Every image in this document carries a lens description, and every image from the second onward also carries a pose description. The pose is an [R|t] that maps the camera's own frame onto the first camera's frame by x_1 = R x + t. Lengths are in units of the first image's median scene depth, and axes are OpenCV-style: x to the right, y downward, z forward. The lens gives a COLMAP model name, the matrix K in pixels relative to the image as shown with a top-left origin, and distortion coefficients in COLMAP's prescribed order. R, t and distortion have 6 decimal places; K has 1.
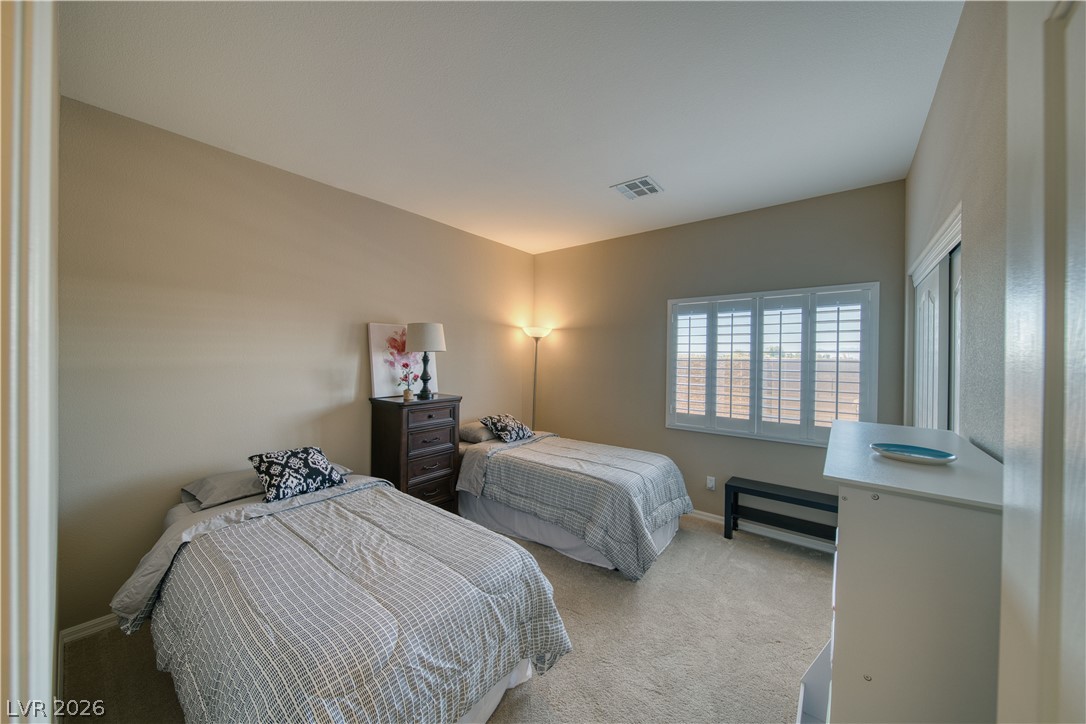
lens RADIAL K [[383.4, 0, 540.4], [0, 383.4, 356.0], [0, 0, 1]] dist [-0.003744, -0.000058]
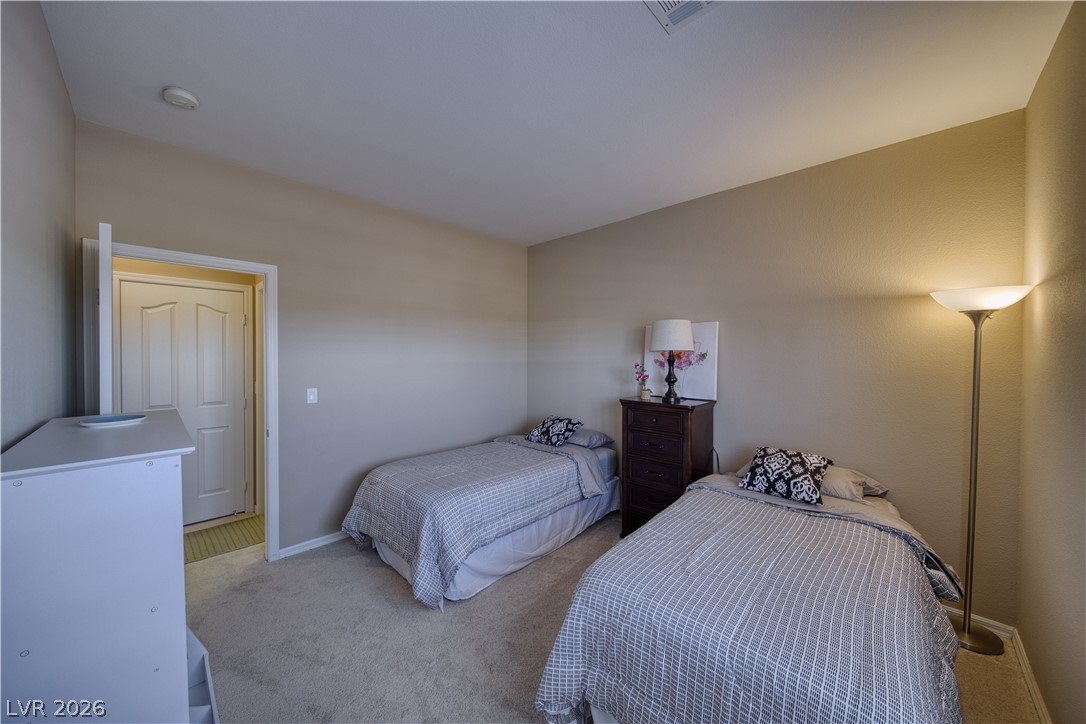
lens RADIAL K [[383.4, 0, 542.0], [0, 383.4, 361.3], [0, 0, 1]] dist [-0.003744, -0.000058]
pose [[-0.104286, 0.003690, -0.994541, 0.136639], [-0.004055, 0.999983, 0.004135, 0.002050], [0.994539, 0.004464, -0.104269, 0.167088]]
